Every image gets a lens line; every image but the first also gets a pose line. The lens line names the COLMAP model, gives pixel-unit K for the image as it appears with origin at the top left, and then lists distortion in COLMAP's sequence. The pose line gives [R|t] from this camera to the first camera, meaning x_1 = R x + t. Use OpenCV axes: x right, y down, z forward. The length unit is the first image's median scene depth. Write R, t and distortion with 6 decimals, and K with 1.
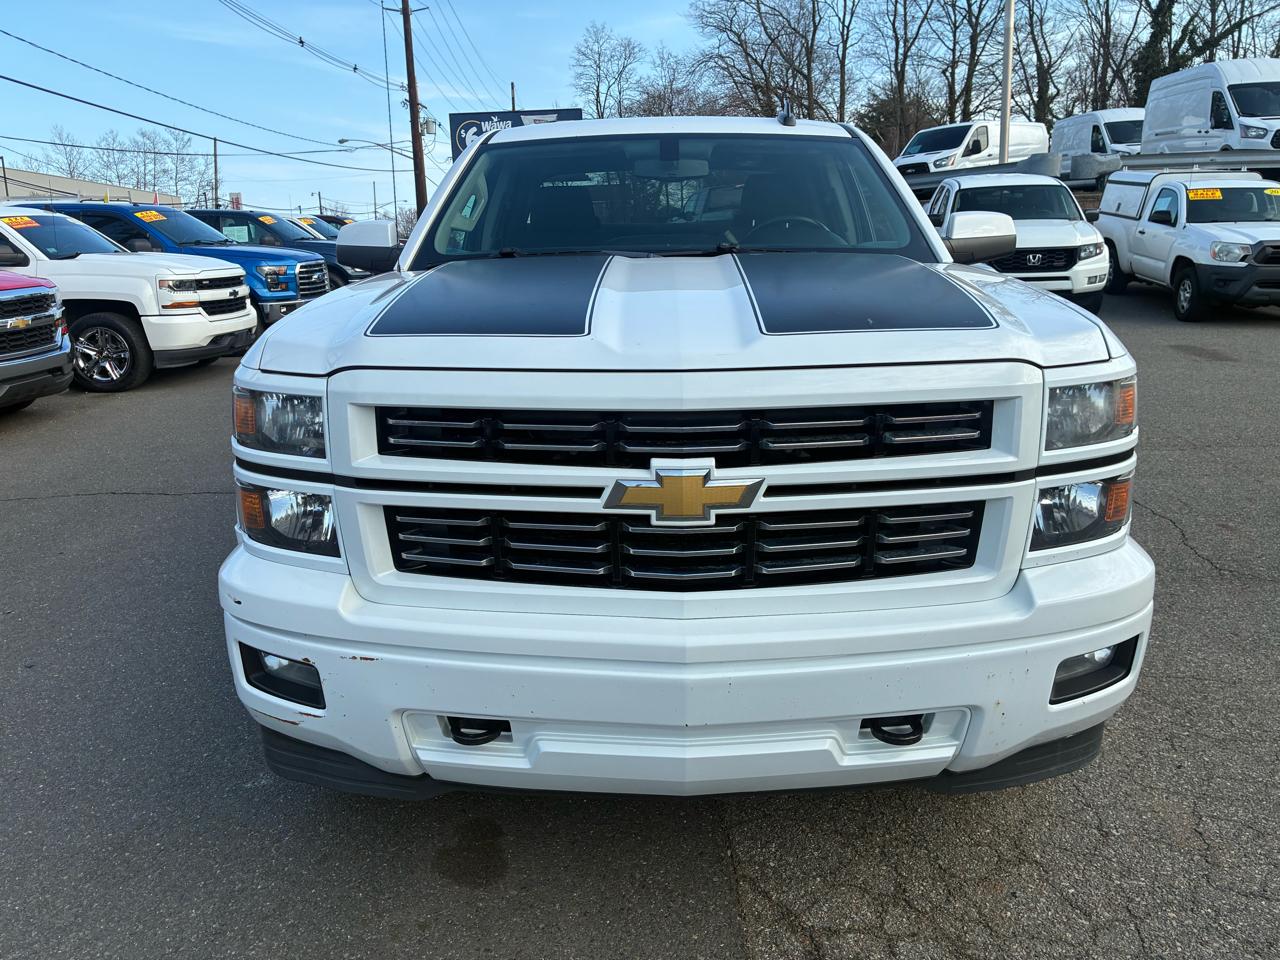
lens RADIAL K [[980.2, 0, 649.0], [0, 980.2, 474.4], [0, 0, 1]] dist [0.051194, -0.079460]
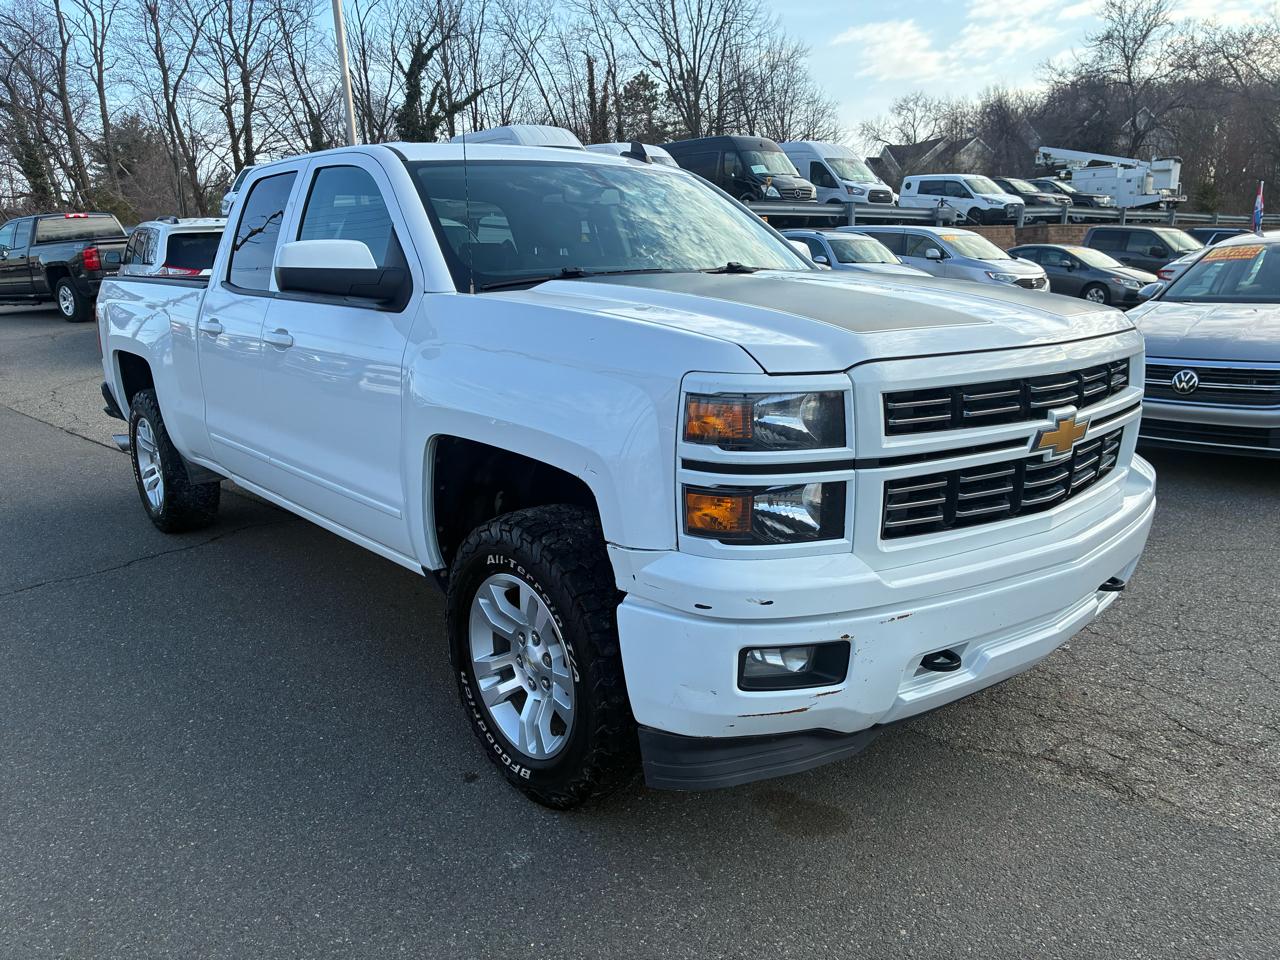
lens RADIAL K [[980.2, 0, 649.0], [0, 980.2, 474.4], [0, 0, 1]] dist [0.051194, -0.079460]
pose [[0.744177, -0.136834, 0.653817, -1.013886], [0.162610, 0.986459, 0.021368, -0.037082], [-0.647888, 0.090416, 0.756351, 0.265609]]
